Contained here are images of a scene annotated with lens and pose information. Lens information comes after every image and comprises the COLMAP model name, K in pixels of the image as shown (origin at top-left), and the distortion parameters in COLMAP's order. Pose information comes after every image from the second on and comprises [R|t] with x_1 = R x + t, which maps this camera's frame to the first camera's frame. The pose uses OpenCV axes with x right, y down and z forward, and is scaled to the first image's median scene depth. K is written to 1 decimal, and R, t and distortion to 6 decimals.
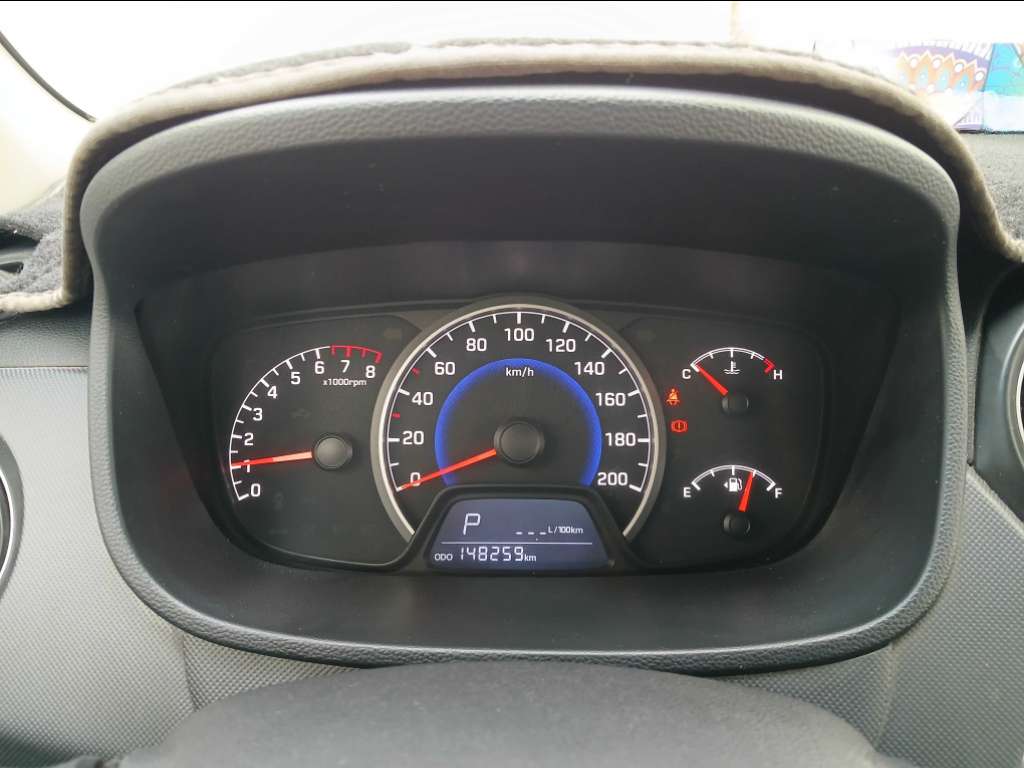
lens RADIAL K [[778.3, 0, 516.9], [0, 778.3, 386.0], [0, 0, 1]] dist [0.002344, -0.022056]
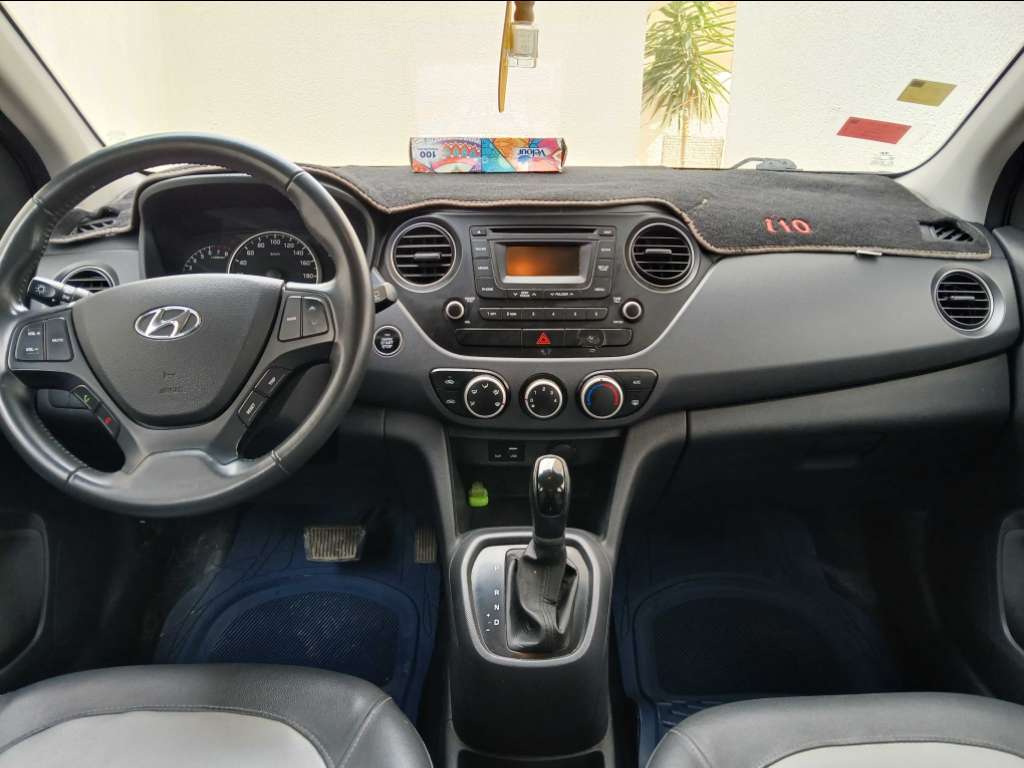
lens RADIAL K [[778.3, 0, 508.4], [0, 778.3, 381.1], [0, 0, 1]] dist [0.002344, -0.022056]
pose [[0.999959, -0.005202, -0.007464, 0.944641], [0.004995, 0.999612, -0.027407, 0.572131], [0.007604, 0.027369, 0.999596, -2.052736]]
